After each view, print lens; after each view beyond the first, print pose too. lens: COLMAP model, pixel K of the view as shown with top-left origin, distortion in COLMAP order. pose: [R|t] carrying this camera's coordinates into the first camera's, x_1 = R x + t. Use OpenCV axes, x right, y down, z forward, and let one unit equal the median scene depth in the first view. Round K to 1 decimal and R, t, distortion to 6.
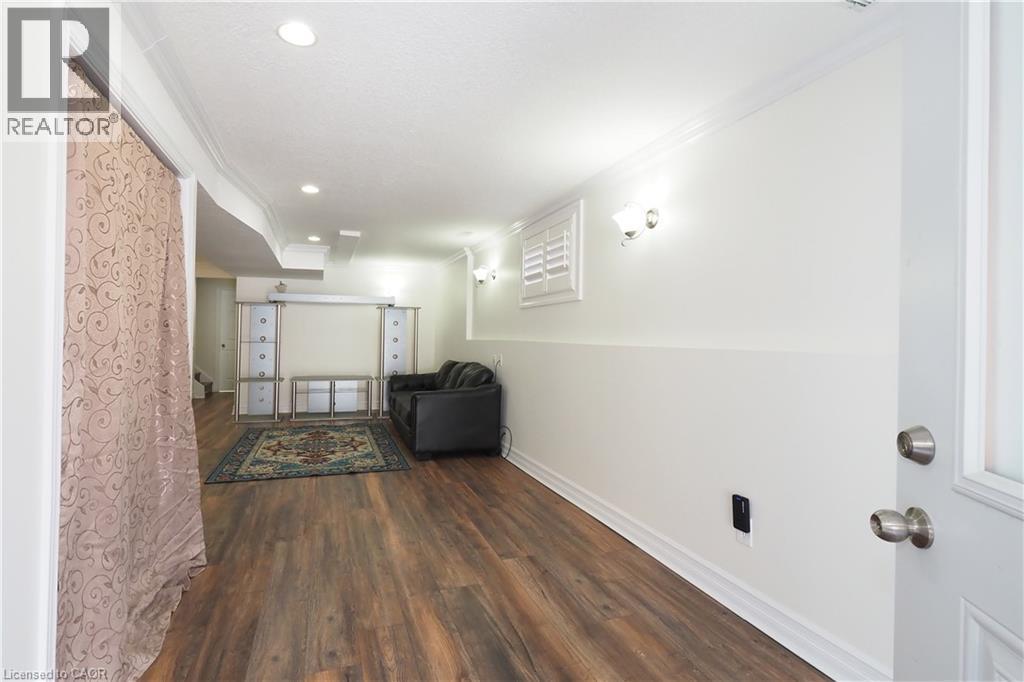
lens RADIAL K [[518.2, 0, 495.5], [0, 518.2, 331.7], [0, 0, 1]] dist [0.003522, 0.000951]
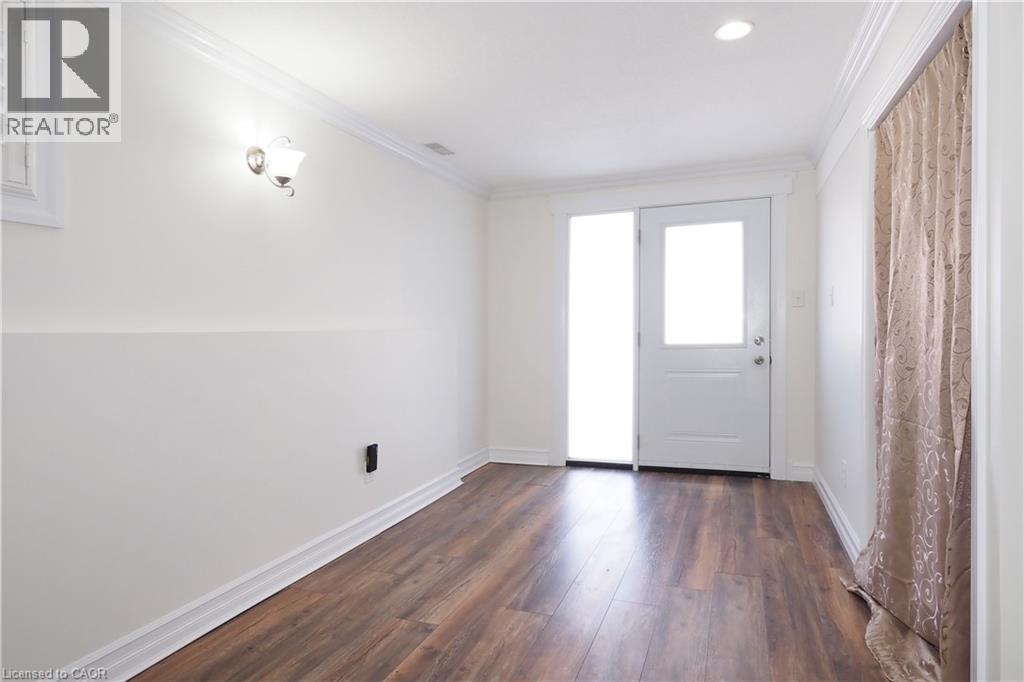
lens RADIAL K [[604.1, 0, 492.0], [0, 604.1, 332.9], [0, 0, 1]] dist [0.004709, 0.000656]
pose [[-0.760959, 0.001269, 0.648799, -0.644767], [0.005927, 0.999970, 0.004995, 0.034391], [-0.648773, 0.007647, -0.760943, 1.738115]]
